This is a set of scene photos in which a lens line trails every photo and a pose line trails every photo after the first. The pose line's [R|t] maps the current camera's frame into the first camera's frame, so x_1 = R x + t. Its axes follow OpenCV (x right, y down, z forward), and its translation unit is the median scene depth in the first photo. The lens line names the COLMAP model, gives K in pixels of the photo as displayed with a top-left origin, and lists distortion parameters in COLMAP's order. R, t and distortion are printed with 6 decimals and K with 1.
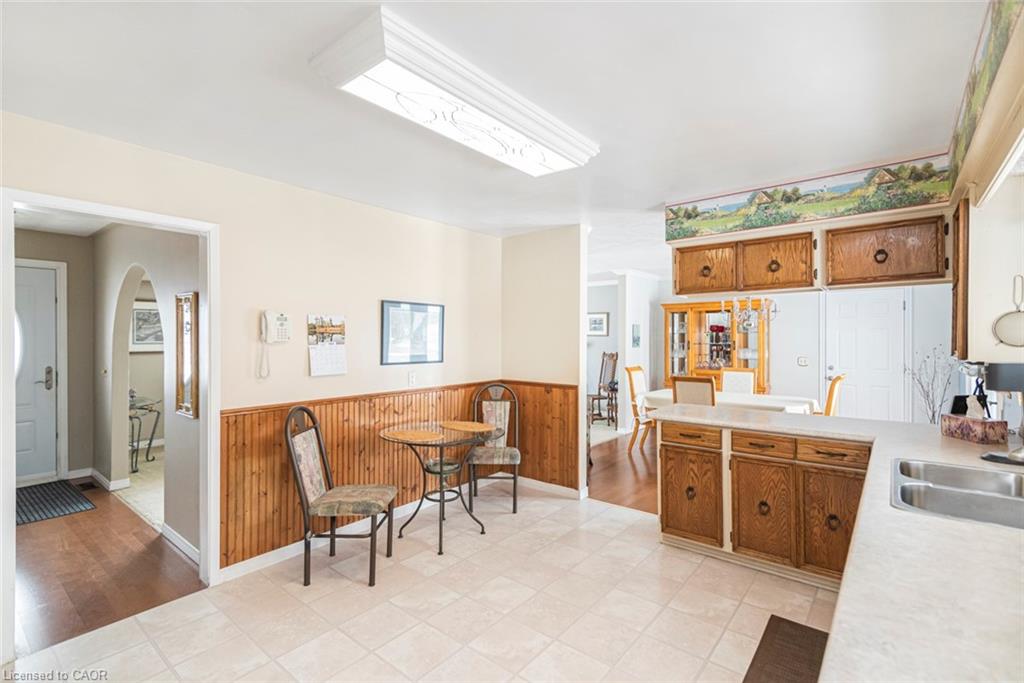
lens RADIAL K [[473.4, 0, 505.2], [0, 473.4, 342.2], [0, 0, 1]] dist [0.016288, -0.000401]
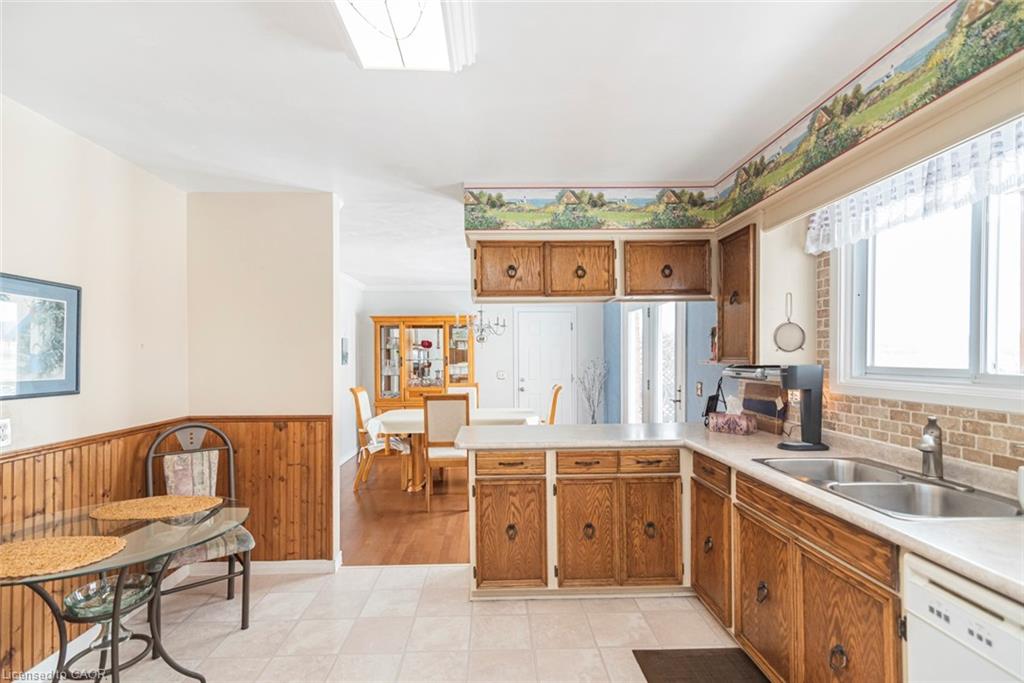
lens RADIAL K [[473.4, 0, 502.4], [0, 473.4, 360.2], [0, 0, 1]] dist [0.016288, -0.000401]
pose [[0.753118, -0.009039, 0.657824, -0.170507], [0.011928, 0.999929, 0.000084, 0.013899], [-0.657778, 0.007784, 0.753172, 0.377571]]
